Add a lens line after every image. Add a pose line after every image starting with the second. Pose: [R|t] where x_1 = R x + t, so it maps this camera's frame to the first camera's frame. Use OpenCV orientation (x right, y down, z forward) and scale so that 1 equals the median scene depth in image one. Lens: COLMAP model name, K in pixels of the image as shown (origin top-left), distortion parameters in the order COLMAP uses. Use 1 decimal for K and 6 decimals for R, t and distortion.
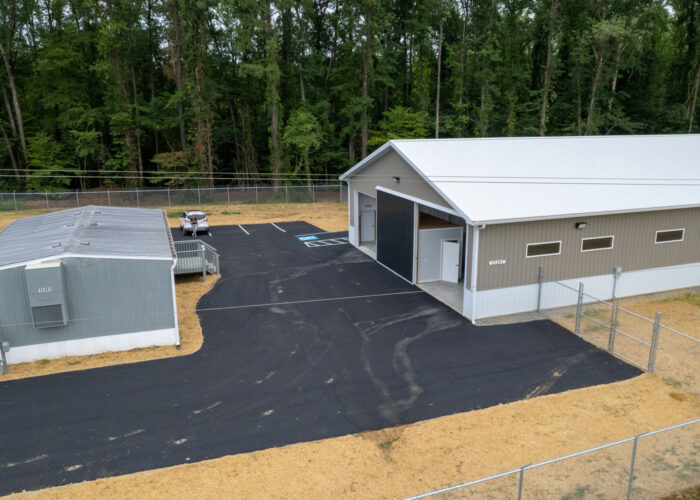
lens RADIAL K [[568.6, 0, 354.4], [0, 568.6, 251.7], [0, 0, 1]] dist [-0.069903, 0.052682]
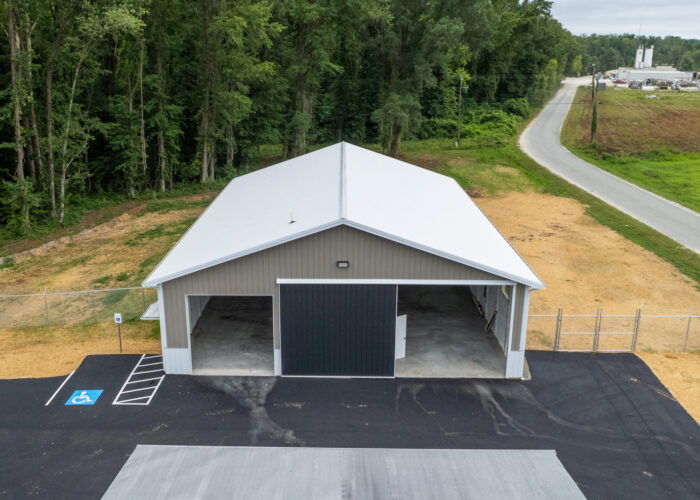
lens RADIAL K [[722.2, 0, 314.8], [0, 722.2, 281.6], [0, 0, 1]] dist [-0.051271, 0.000000]
pose [[0.374100, -0.279258, 0.884344, -0.698470], [0.227552, 0.952075, 0.204386, -0.266938], [-0.899038, 0.124774, 0.419717, 0.516447]]
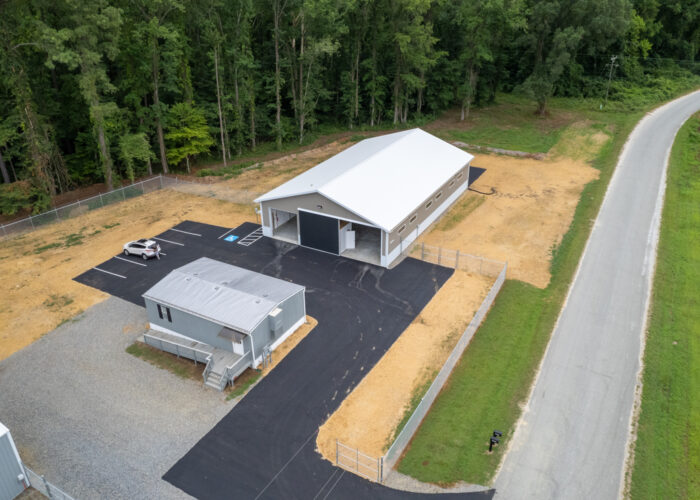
lens RADIAL K [[568.6, 0, 350.9], [0, 568.6, 250.5], [0, 0, 1]] dist [-0.069903, 0.052682]
pose [[0.756383, -0.306888, 0.577671, -0.860600], [0.163601, 0.943802, 0.287182, -0.446698], [-0.633340, -0.122712, 0.764083, -0.496921]]
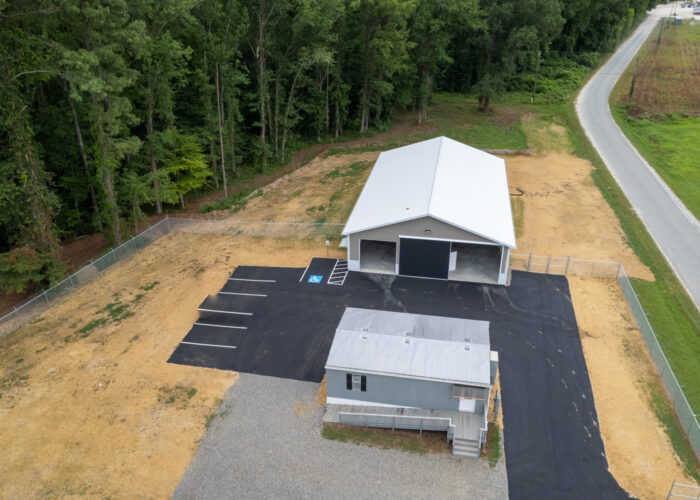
lens RADIAL K [[568.6, 0, 348.6], [0, 568.6, 251.3], [0, 0, 1]] dist [-0.069903, 0.052682]
pose [[0.516793, -0.398184, 0.757875, -1.222354], [0.211734, 0.917199, 0.337511, -0.616894], [-0.829514, -0.013955, 0.558311, 0.163037]]
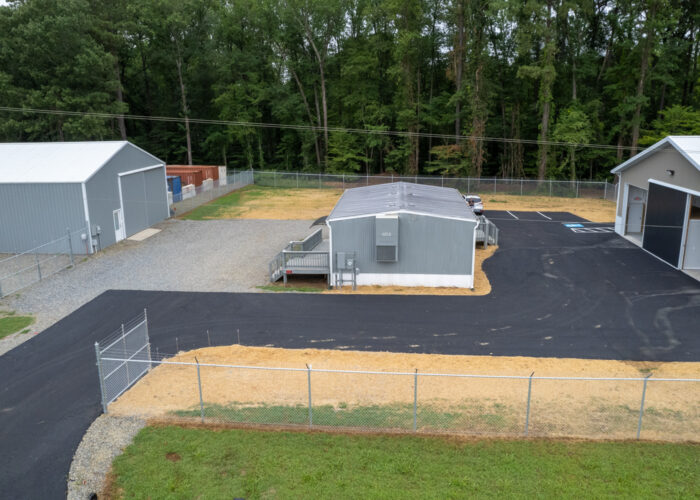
lens RADIAL K [[568.6, 0, 351.2], [0, 568.6, 251.0], [0, 0, 1]] dist [-0.069903, 0.052682]
pose [[0.907021, 0.096469, -0.409887, -0.024194], [-0.095759, 0.995154, 0.022313, 0.047631], [0.410053, 0.019011, 0.911864, -0.187201]]
